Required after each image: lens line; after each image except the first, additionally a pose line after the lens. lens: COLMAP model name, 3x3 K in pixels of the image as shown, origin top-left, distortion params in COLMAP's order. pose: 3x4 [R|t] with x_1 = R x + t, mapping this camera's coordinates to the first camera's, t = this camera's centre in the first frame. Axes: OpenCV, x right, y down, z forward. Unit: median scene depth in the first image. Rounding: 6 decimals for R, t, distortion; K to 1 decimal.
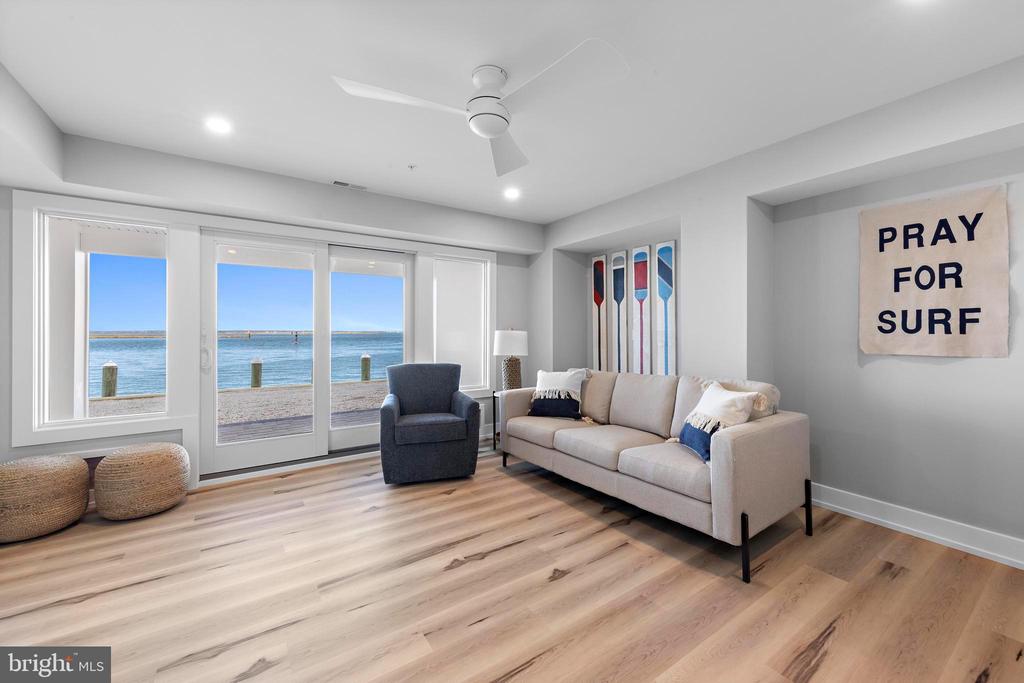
lens RADIAL K [[398.6, 0, 511.4], [0, 398.6, 336.9], [0, 0, 1]] dist [0.001150, 0.000116]
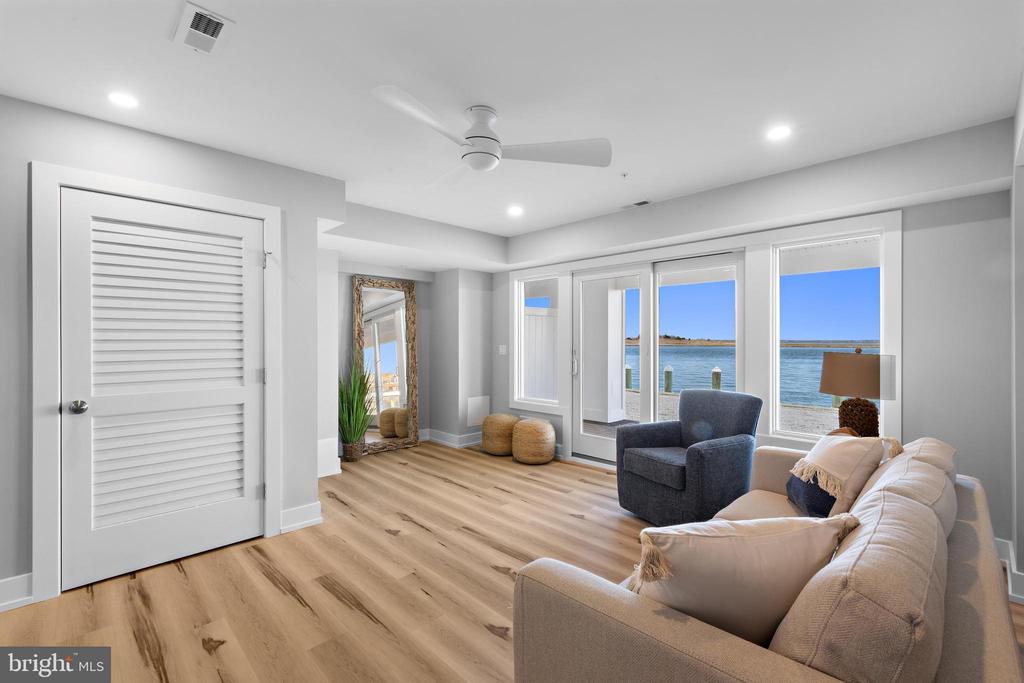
lens RADIAL K [[452.8, 0, 539.0], [0, 452.8, 342.8], [0, 0, 1]] dist [-0.059382, 0.067098]
pose [[0.203943, 0.004140, -0.978974, 0.884455], [-0.013491, 0.999908, 0.001418, -0.036700], [0.978890, 0.012918, 0.203980, 0.704349]]
